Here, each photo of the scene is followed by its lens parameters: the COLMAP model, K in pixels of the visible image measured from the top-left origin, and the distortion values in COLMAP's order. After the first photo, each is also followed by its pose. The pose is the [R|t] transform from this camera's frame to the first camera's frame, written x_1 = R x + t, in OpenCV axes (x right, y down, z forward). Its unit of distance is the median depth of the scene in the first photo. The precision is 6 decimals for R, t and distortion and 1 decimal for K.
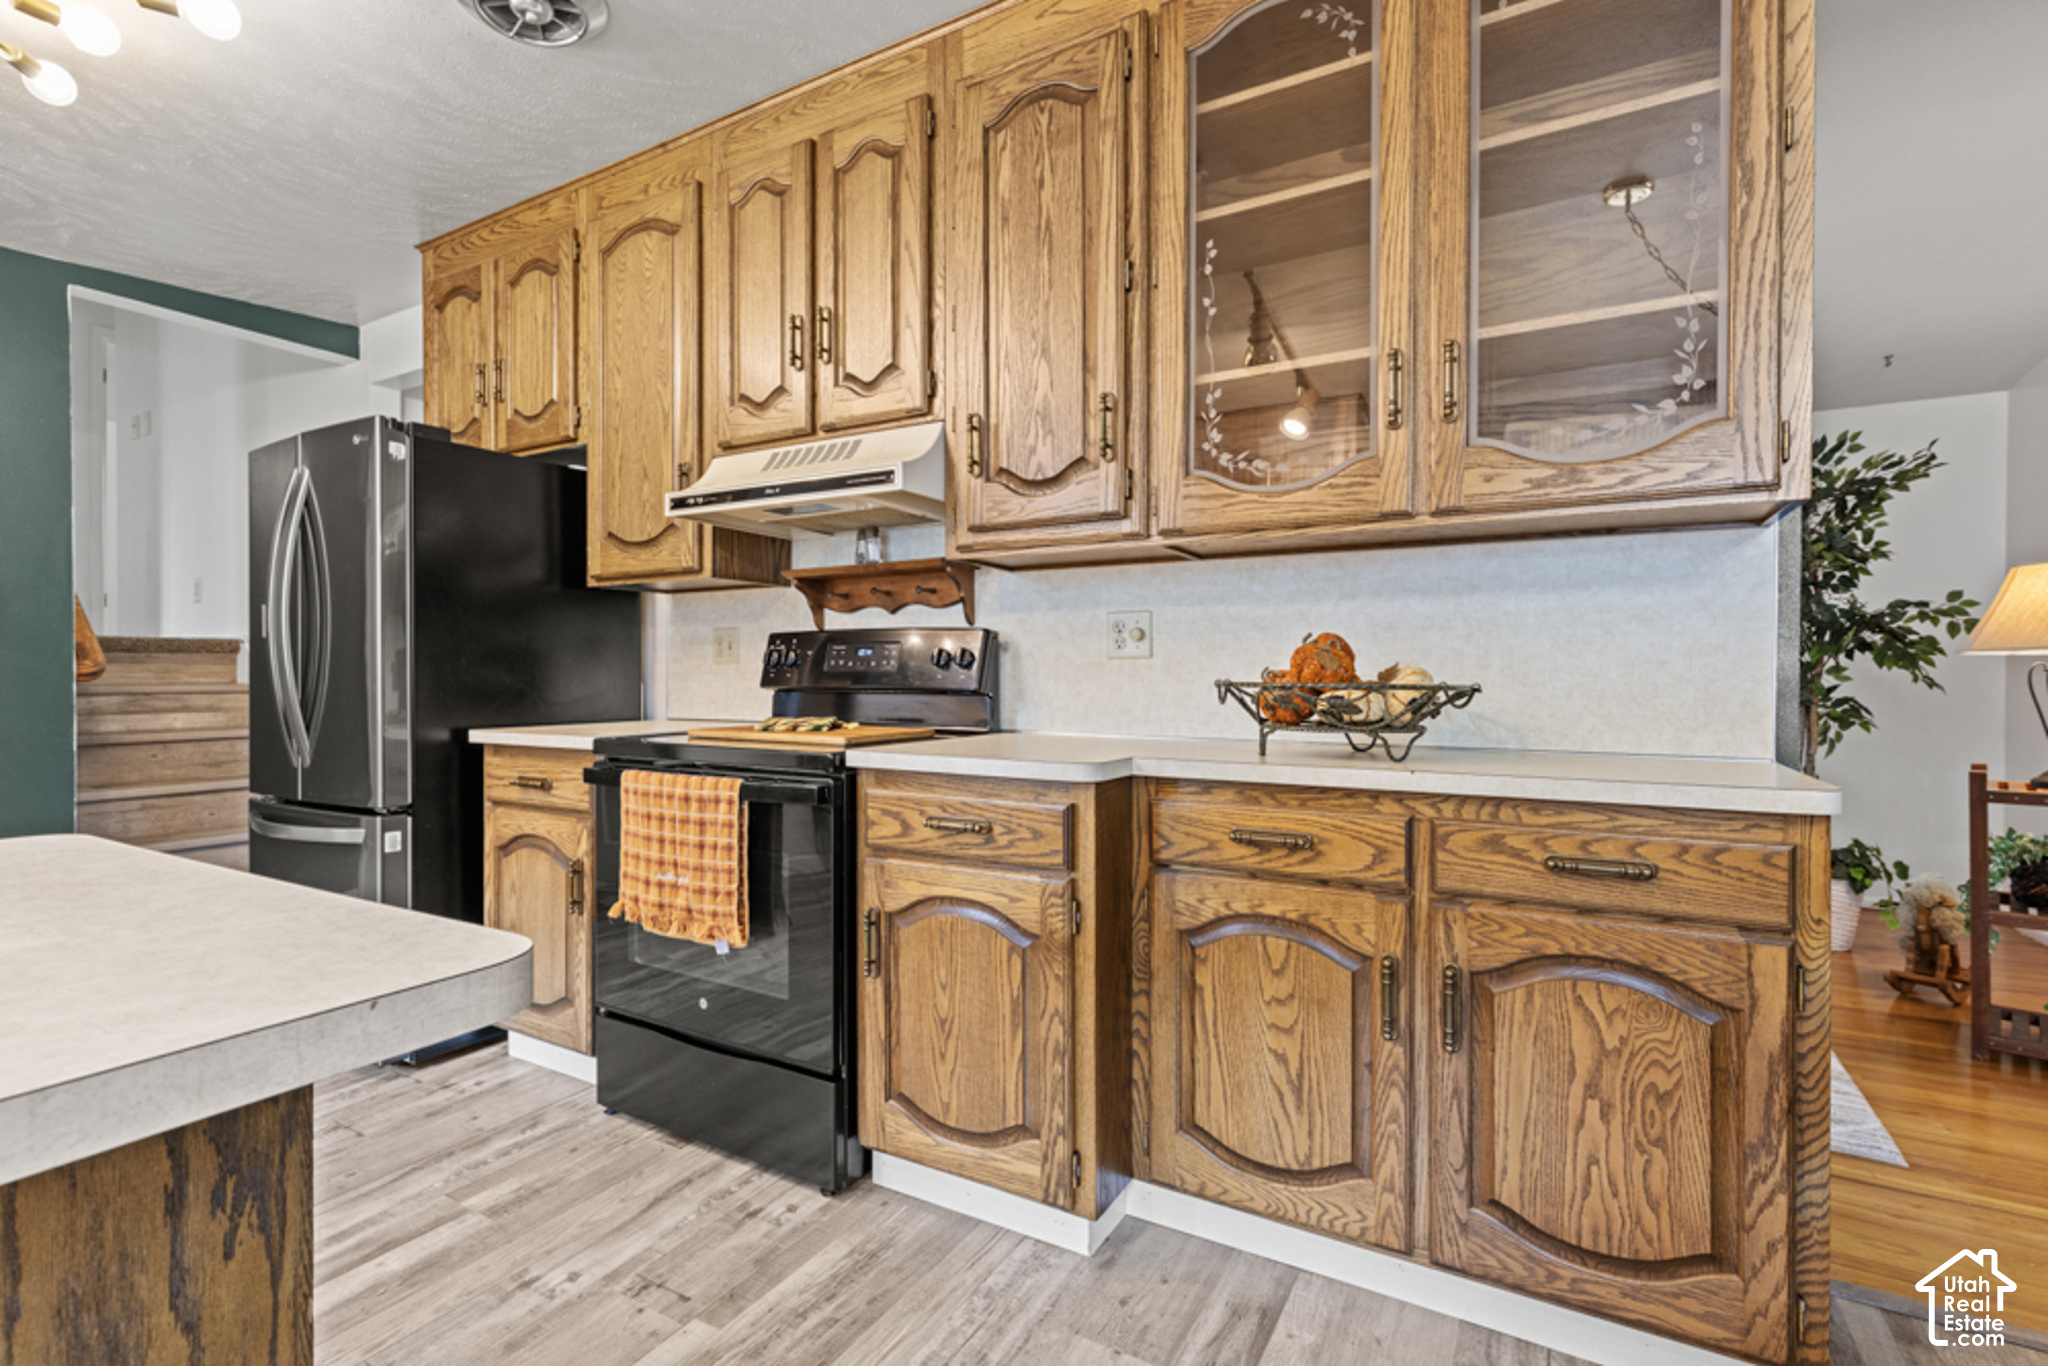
lens RADIAL K [[938.6, 0, 1022.3], [0, 938.6, 680.4], [0, 0, 1]] dist [0.007137, -0.000744]
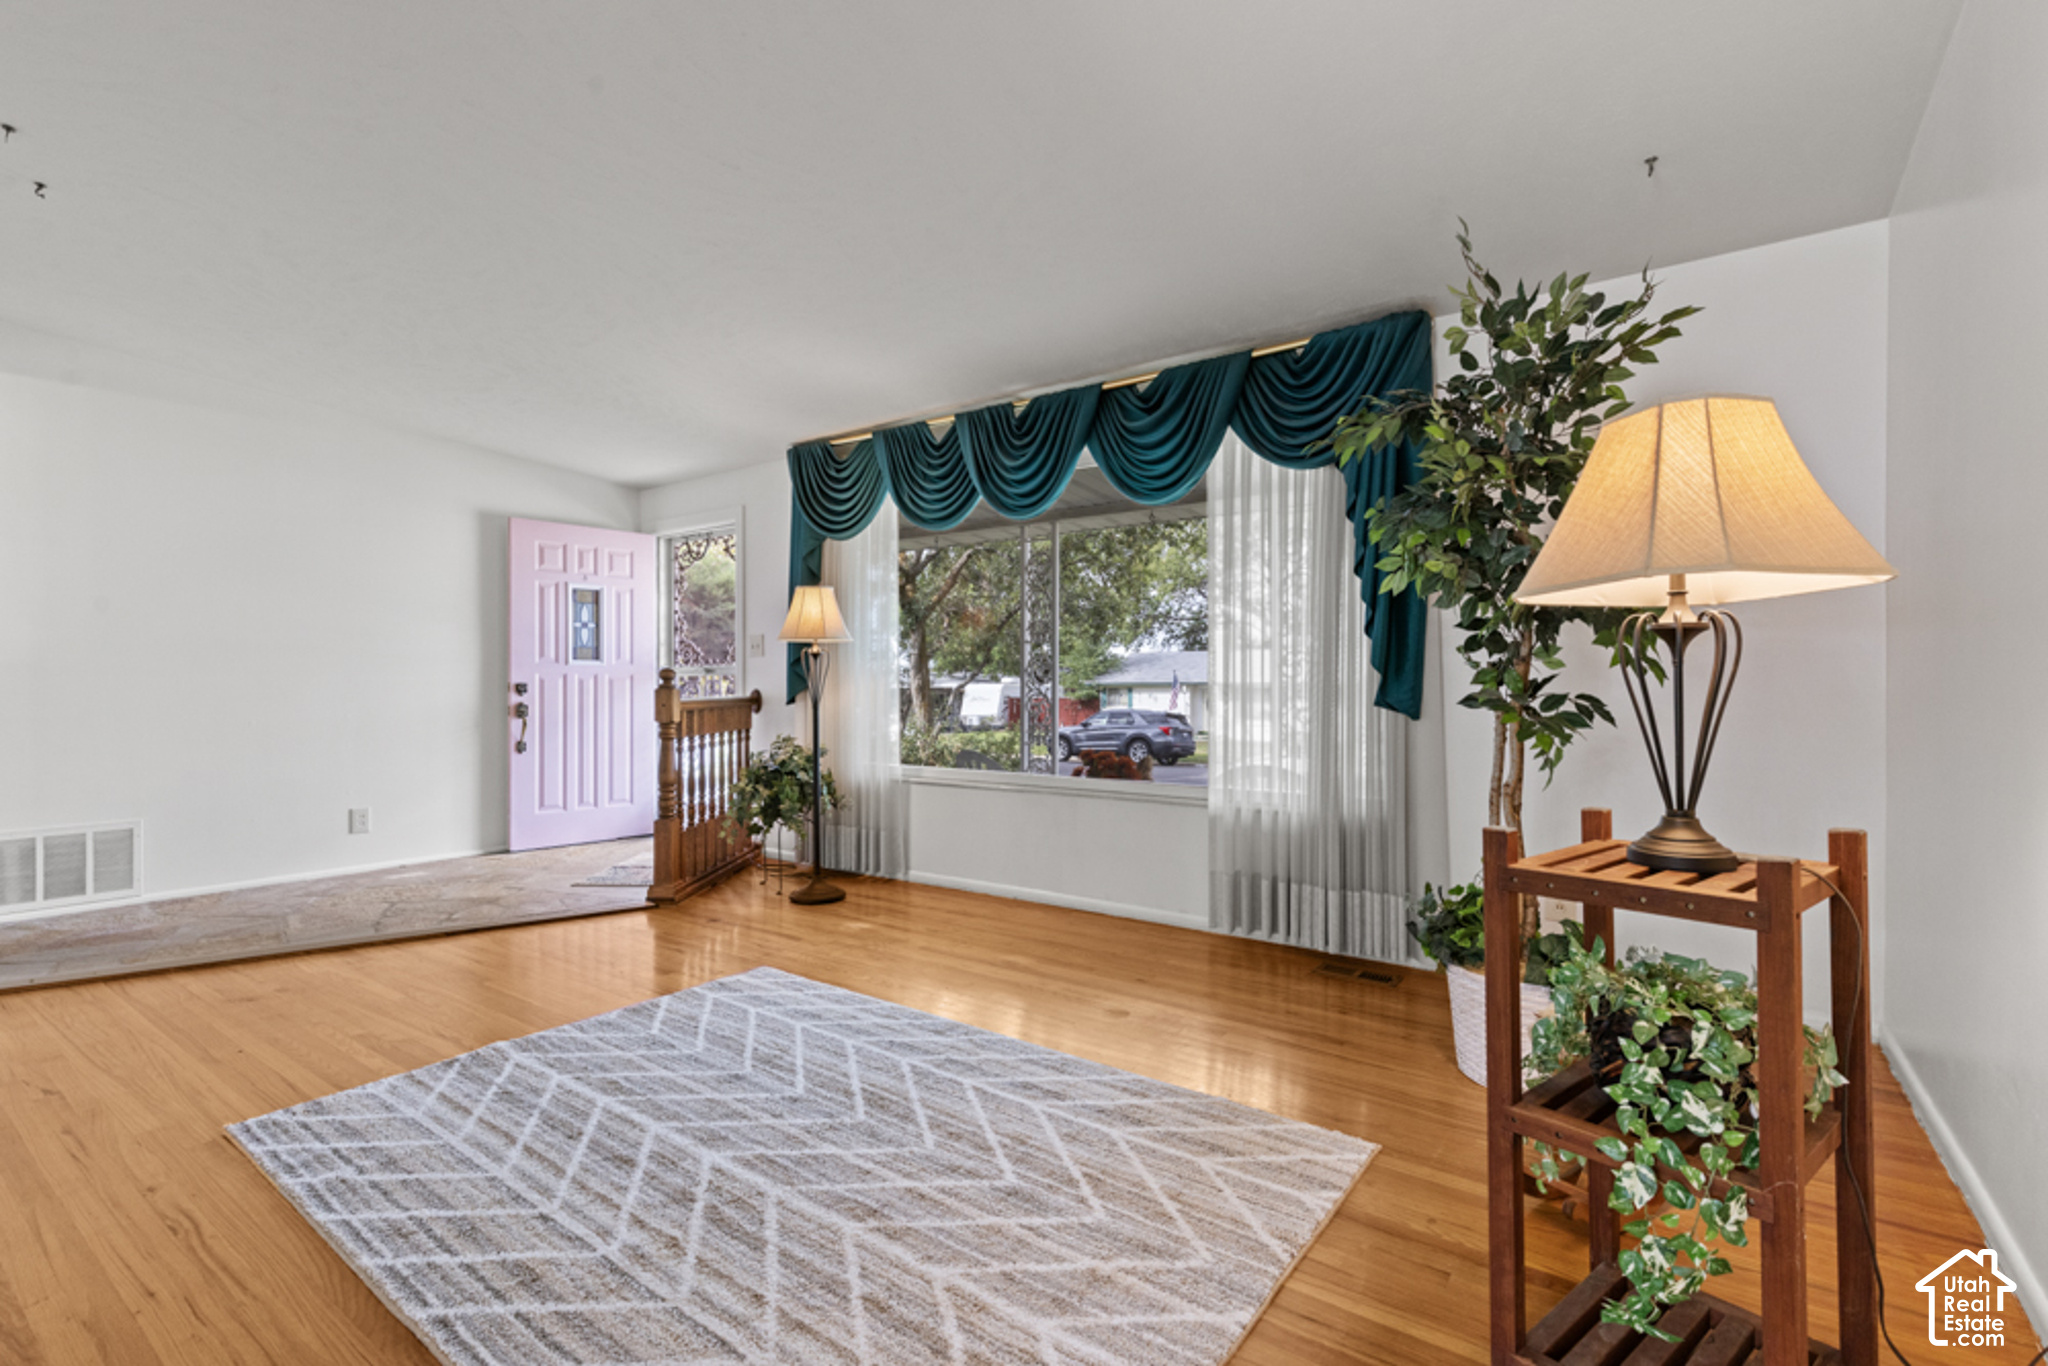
lens RADIAL K [[942.0, 0, 1021.7], [0, 942.0, 679.8], [0, 0, 1]] dist [-0.000933, -0.000005]
pose [[0.993770, -0.000385, -0.111448, 0.582683], [-0.000186, 0.999987, -0.005116, 0.011339], [0.111449, 0.005105, 0.993757, 0.334641]]
